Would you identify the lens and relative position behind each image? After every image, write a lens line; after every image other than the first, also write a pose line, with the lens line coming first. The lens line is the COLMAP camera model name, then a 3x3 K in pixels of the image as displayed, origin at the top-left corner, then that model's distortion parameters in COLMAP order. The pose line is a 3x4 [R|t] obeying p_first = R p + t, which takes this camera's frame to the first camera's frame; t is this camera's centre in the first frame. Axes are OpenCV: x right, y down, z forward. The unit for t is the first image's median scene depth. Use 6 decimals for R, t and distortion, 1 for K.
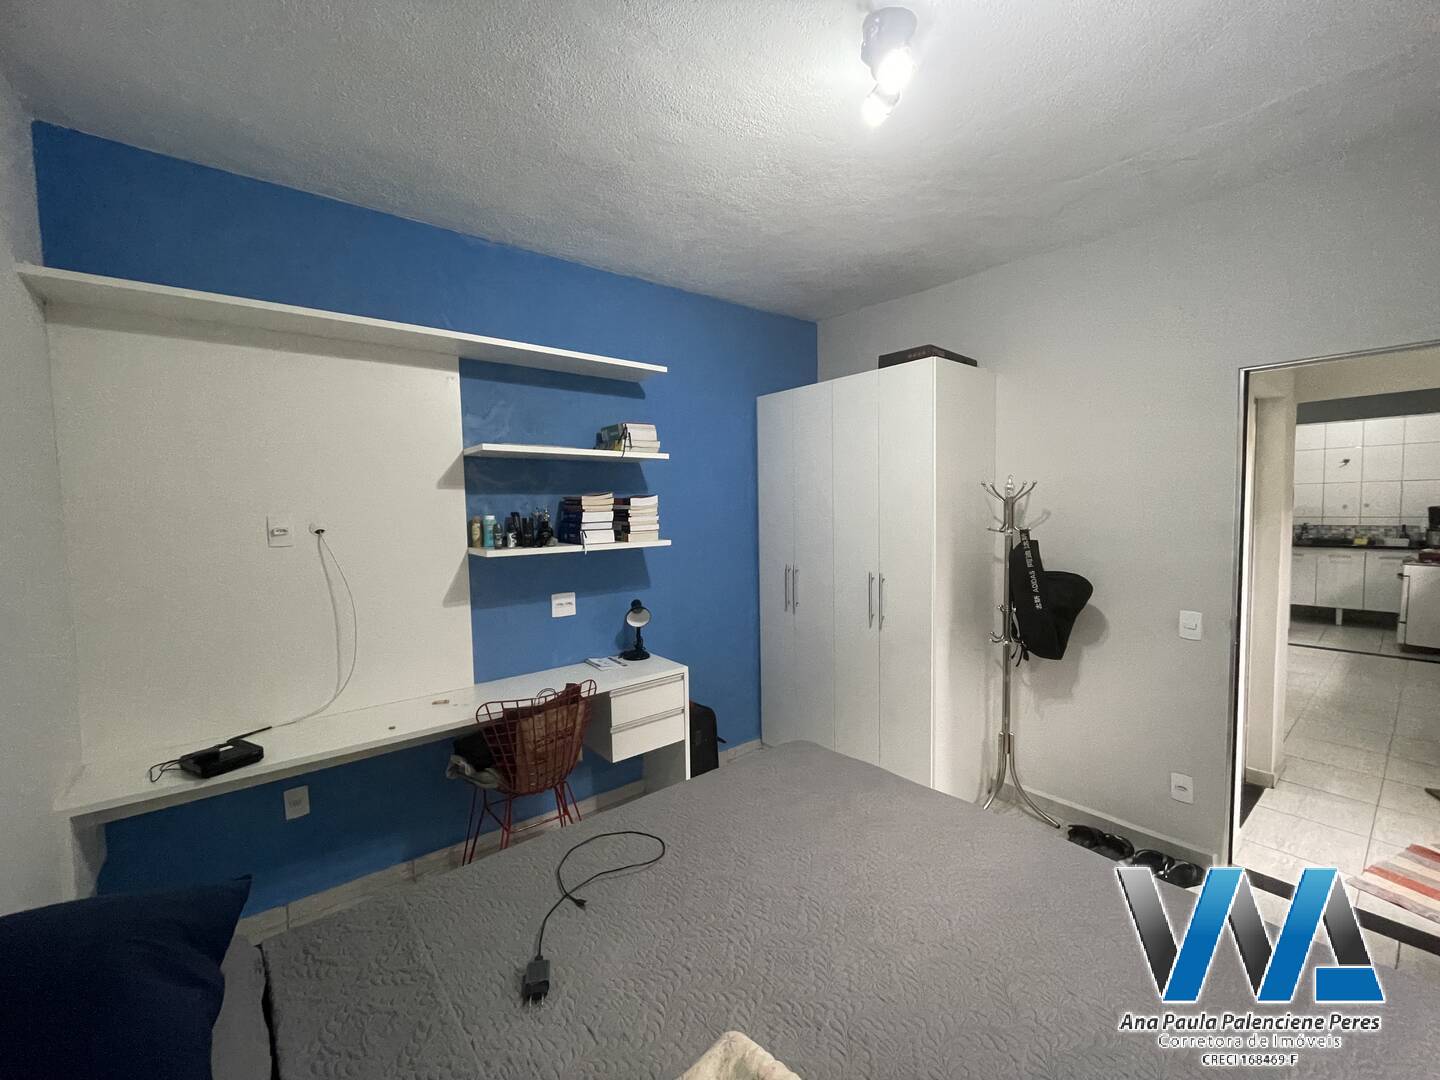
lens RADIAL K [[586.2, 0, 720.0], [0, 586.2, 540.0], [0, 0, 1]] dist [-0.002145, -0.000575]
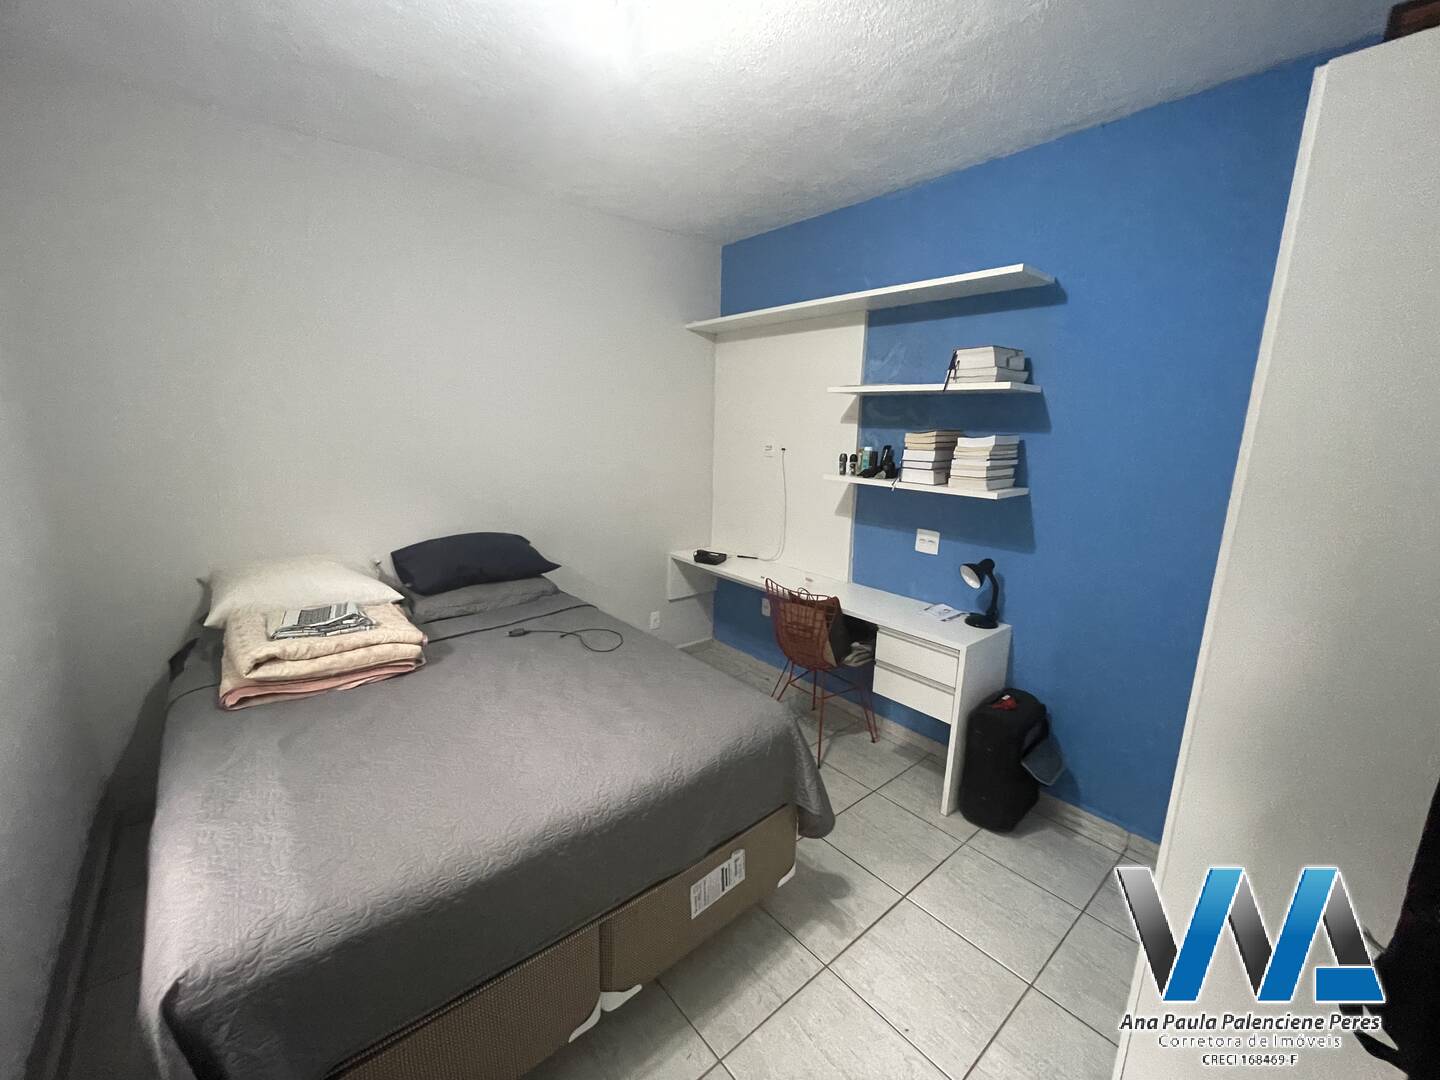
lens RADIAL K [[580.4, 0, 720.0], [0, 580.4, 540.0], [0, 0, 1]] dist [-0.003251, -0.000461]
pose [[0.017900, 0.218172, -0.975746, 0.738673], [-0.083815, 0.972795, 0.215975, -0.081968], [0.996321, 0.077916, 0.035699, 0.643956]]
